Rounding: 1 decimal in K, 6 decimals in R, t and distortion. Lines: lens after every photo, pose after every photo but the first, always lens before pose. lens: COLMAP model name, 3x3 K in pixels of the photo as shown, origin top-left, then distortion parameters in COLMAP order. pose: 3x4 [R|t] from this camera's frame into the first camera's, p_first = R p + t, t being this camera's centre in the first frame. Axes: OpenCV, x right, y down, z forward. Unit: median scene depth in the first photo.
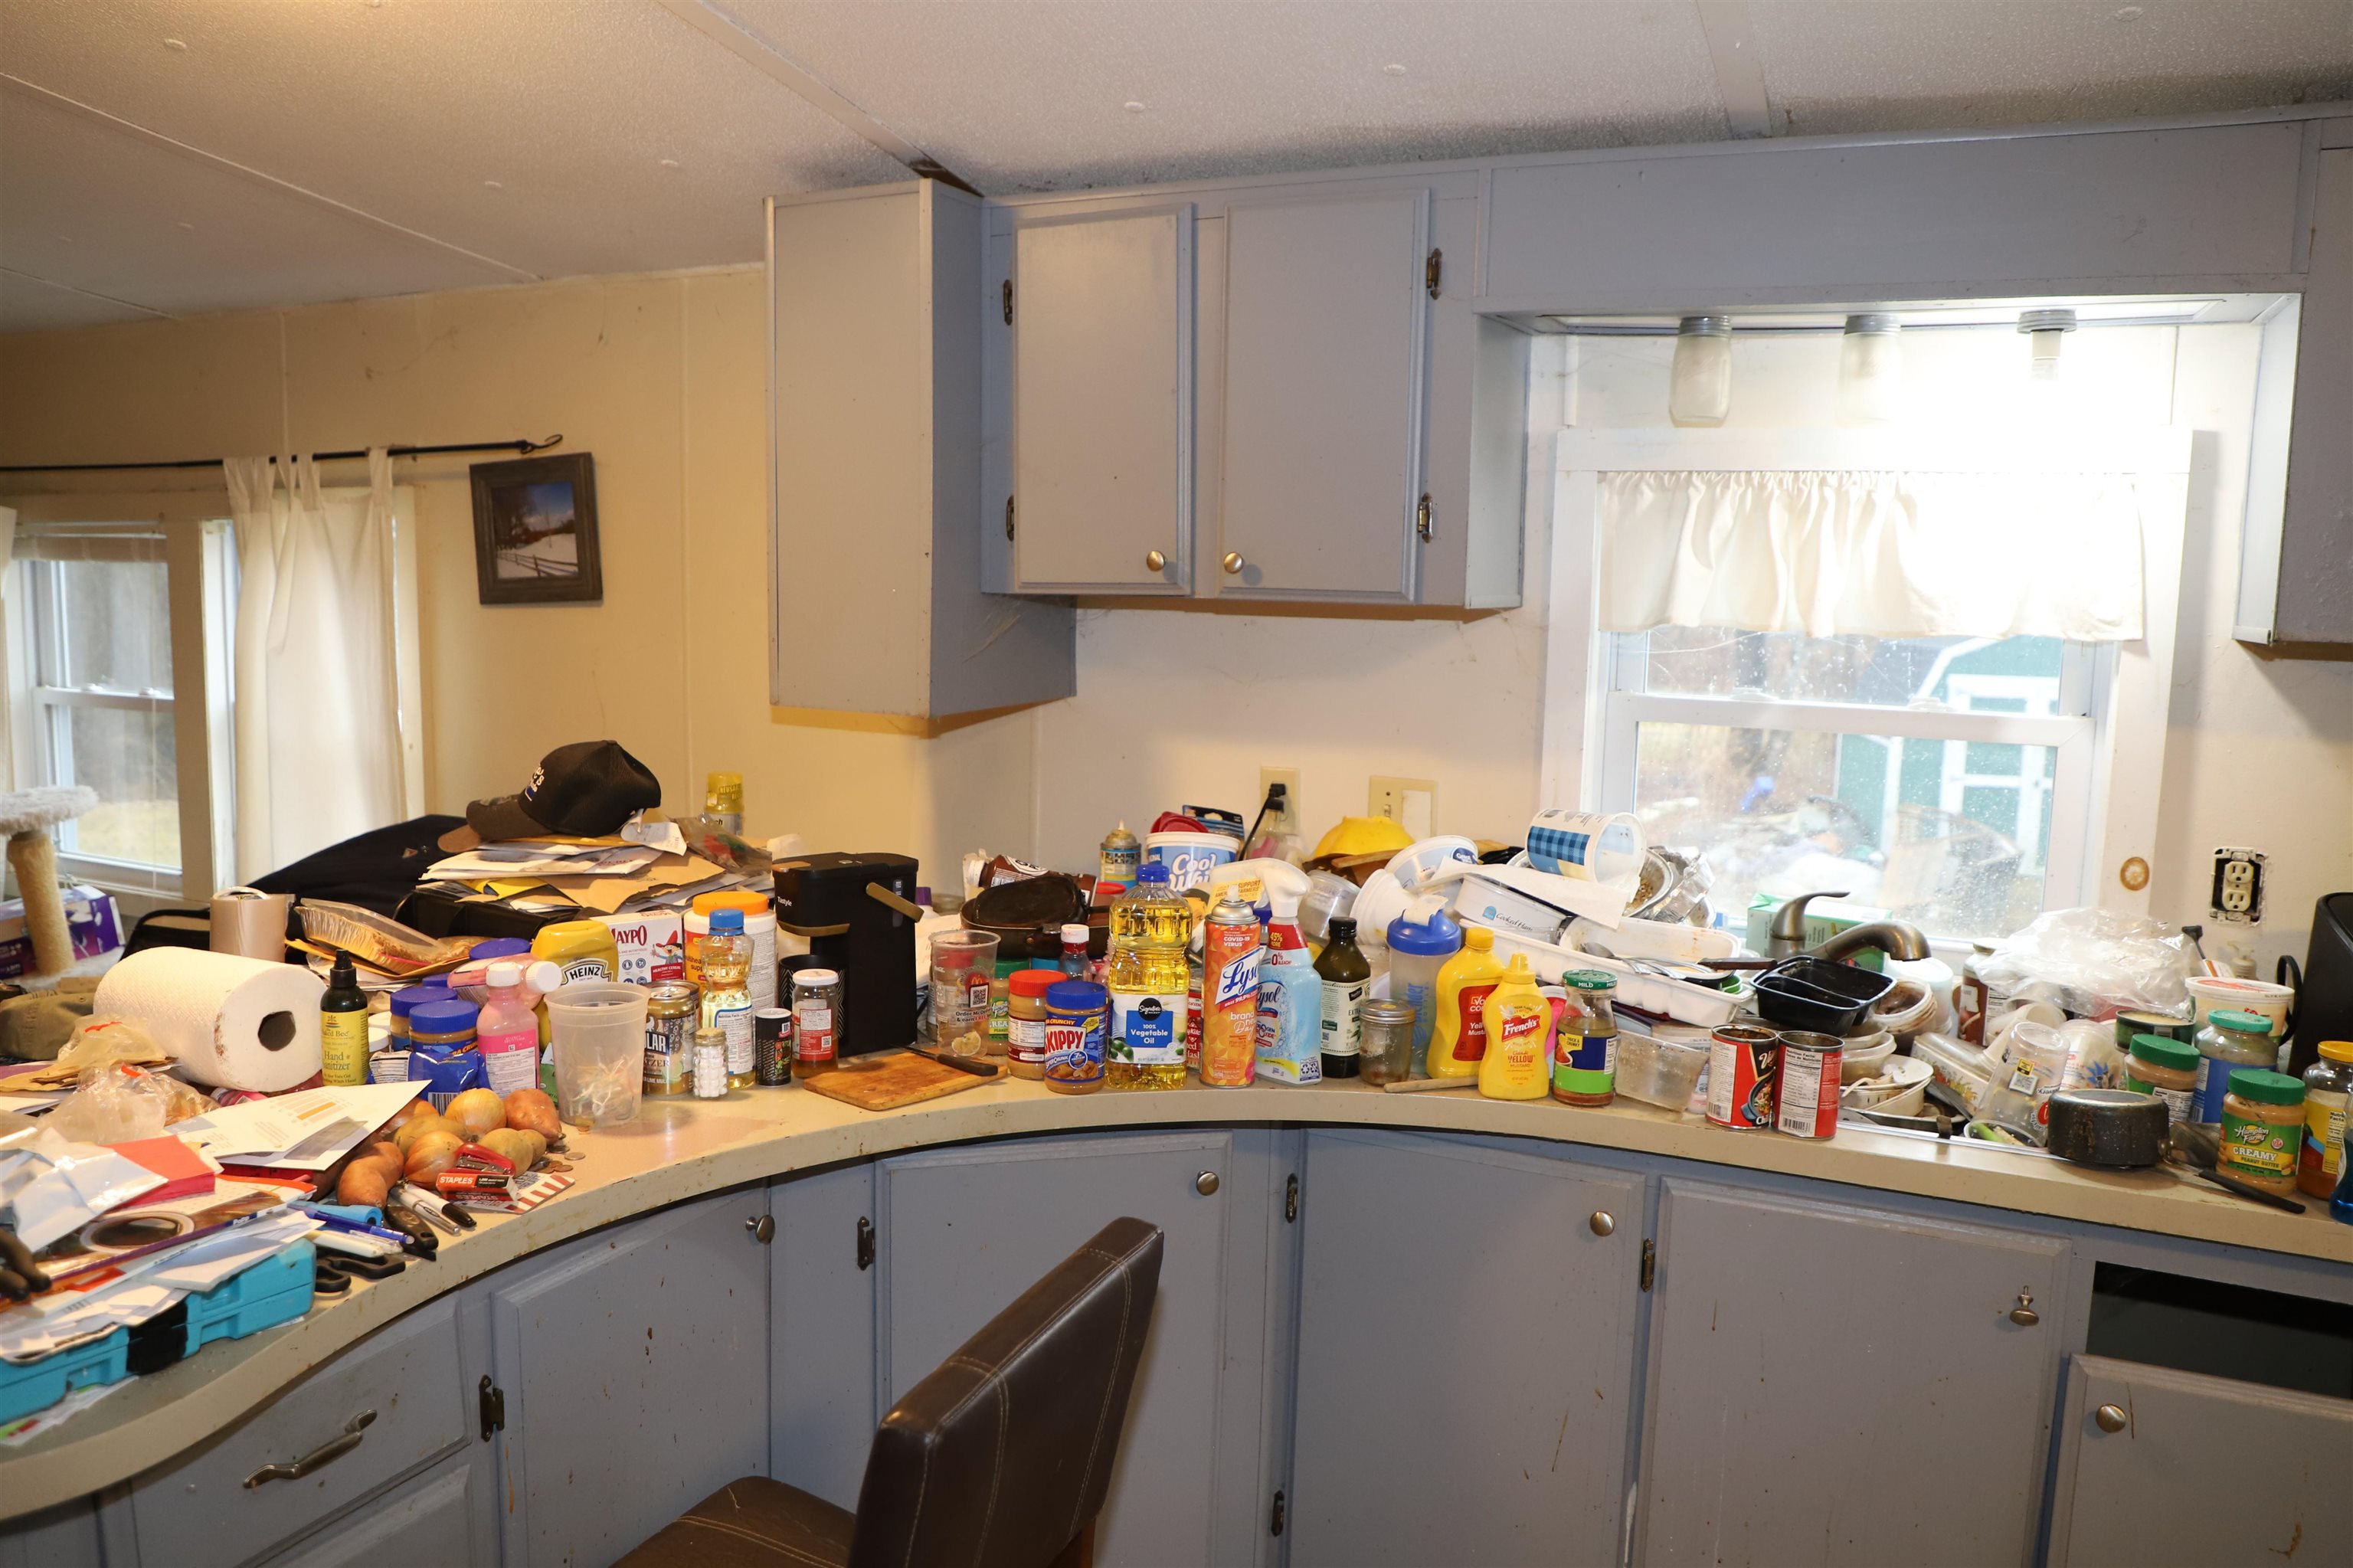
lens RADIAL K [[1673.8, 0, 1178.7], [0, 1673.8, 769.4], [0, 0, 1]] dist [-0.077574, 0.044413]
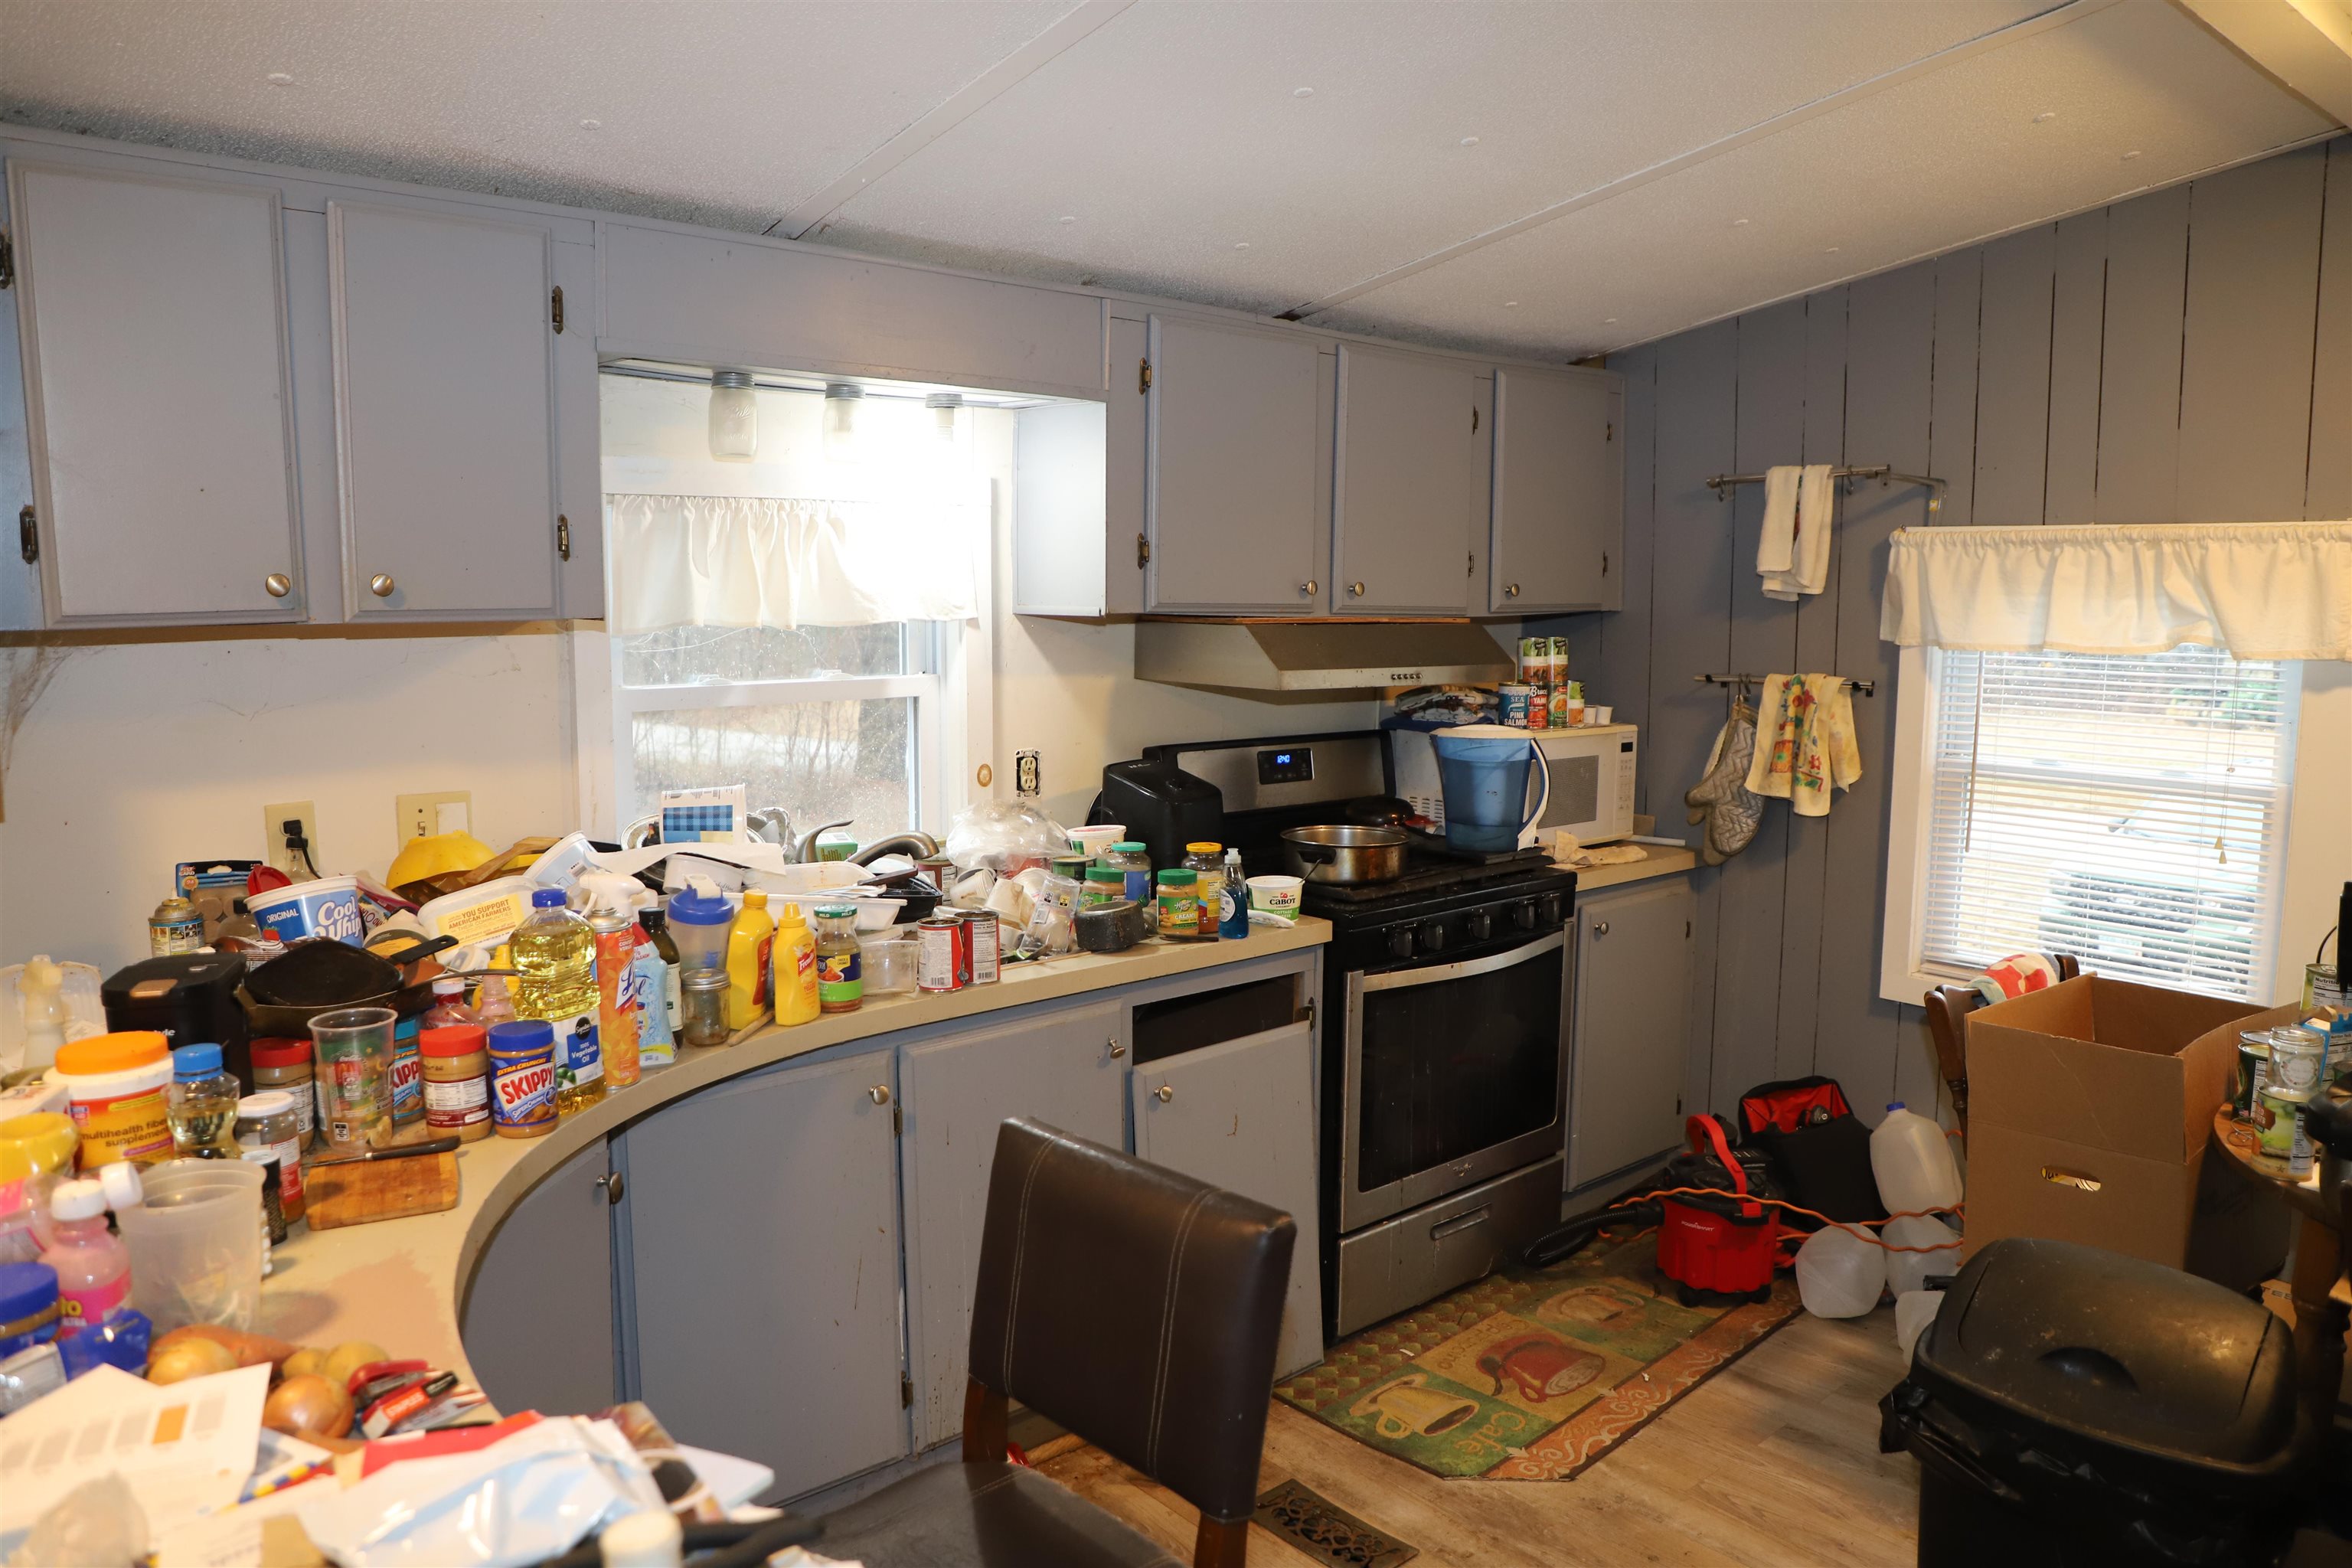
lens RADIAL K [[1581.0, 0, 1186.9], [0, 1581.0, 767.1], [0, 0, 1]] dist [-0.085162, 0.041424]
pose [[0.405405, -0.128474, 0.905064, -0.671366], [0.114373, 0.989424, 0.089217, -0.053189], [-0.906954, 0.067346, 0.415811, 0.252392]]
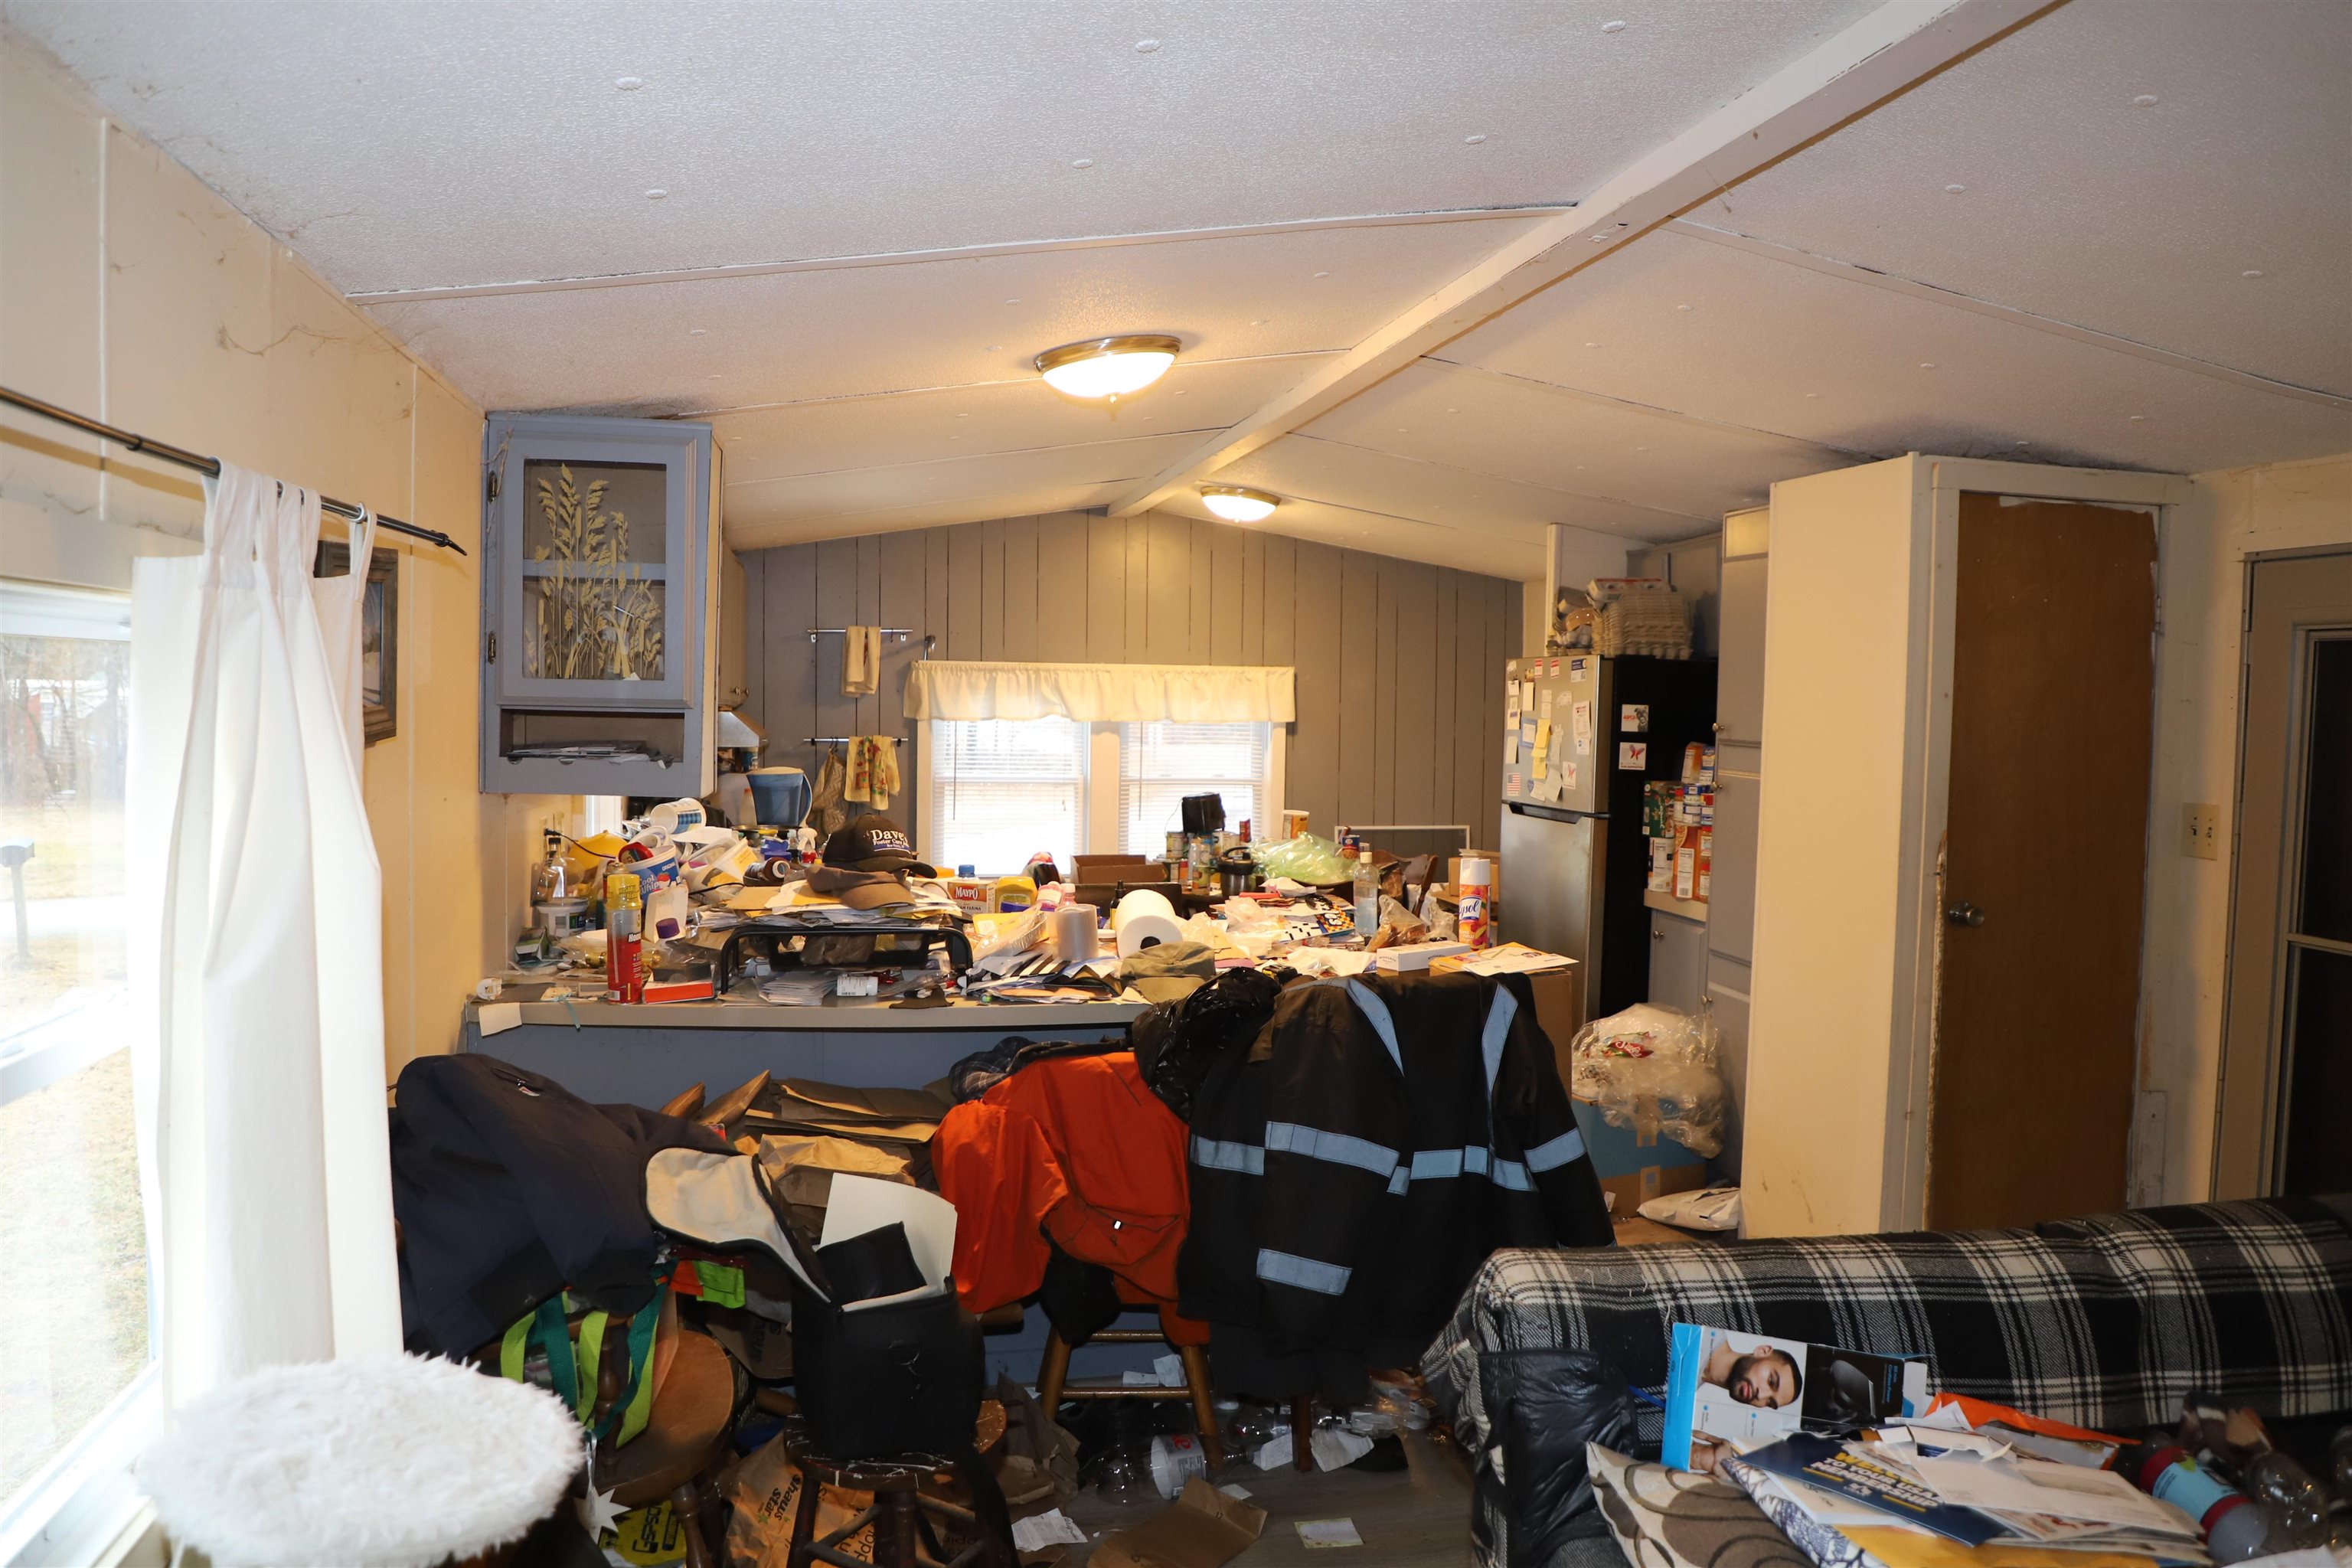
lens RADIAL K [[1624.4, 0, 1176.0], [0, 1624.4, 784.0], [0, 0, 1]] dist [-0.043759, -0.001730]
pose [[-0.612145, -0.075145, 0.787167, -1.883646], [0.063355, 0.987613, 0.143549, -0.269713], [-0.788204, 0.137743, -0.599802, 1.890706]]
